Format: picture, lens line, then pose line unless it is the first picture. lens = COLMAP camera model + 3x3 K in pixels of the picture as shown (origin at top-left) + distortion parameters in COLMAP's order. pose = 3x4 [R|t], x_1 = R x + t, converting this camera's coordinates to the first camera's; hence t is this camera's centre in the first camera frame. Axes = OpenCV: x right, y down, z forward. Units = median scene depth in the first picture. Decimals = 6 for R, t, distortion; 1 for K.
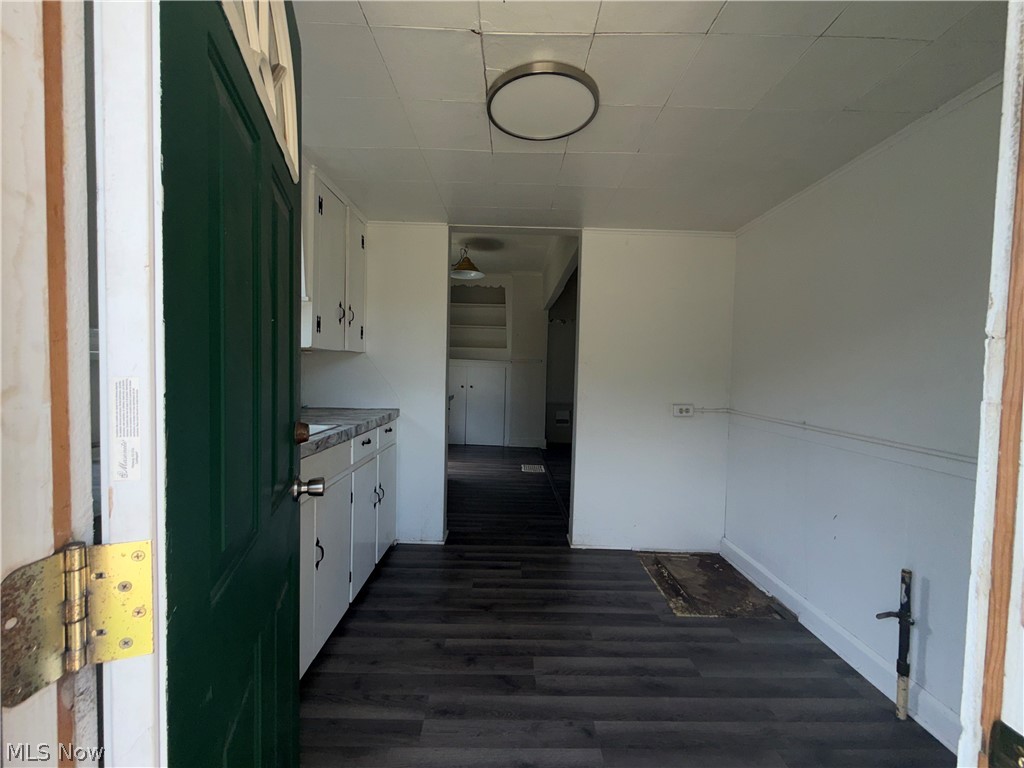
lens RADIAL K [[409.8, 0, 512.0], [0, 409.8, 384.0], [0, 0, 1]] dist [0.000520, 0.000052]
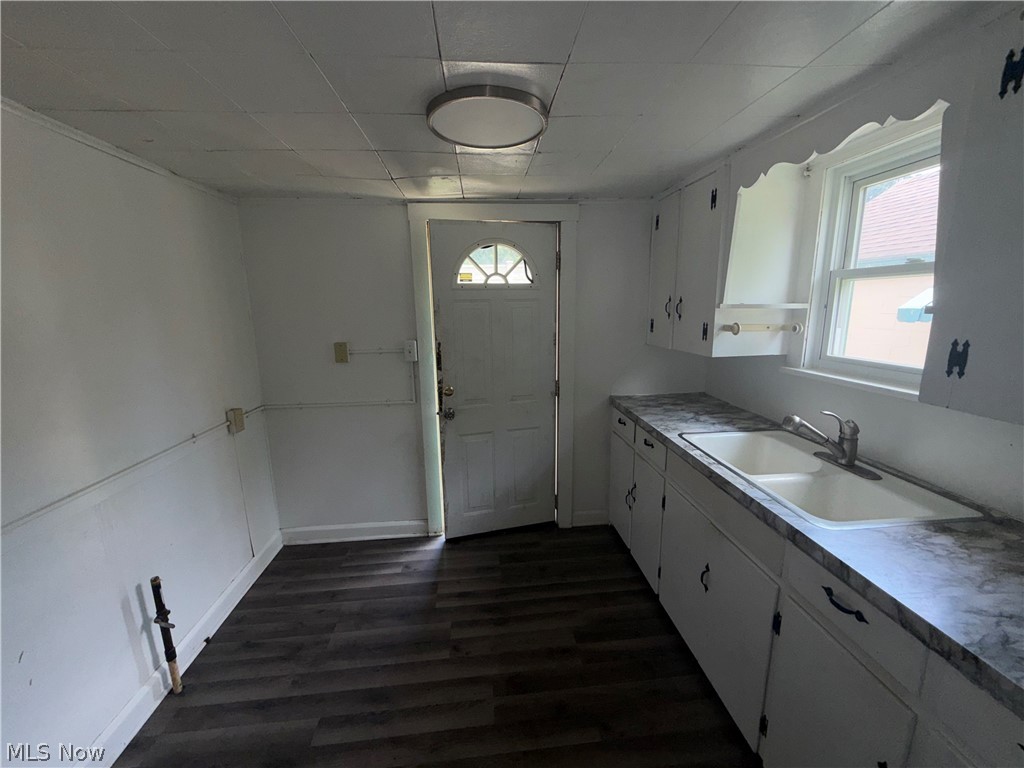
lens RADIAL K [[409.8, 0, 512.0], [0, 409.8, 384.0], [0, 0, 1]] dist [0.000520, 0.000052]
pose [[-0.997022, 0.010666, -0.076375, 0.082426], [-0.006754, 0.974506, 0.224260, -0.283943], [0.076820, 0.224108, -0.971532, 1.884231]]
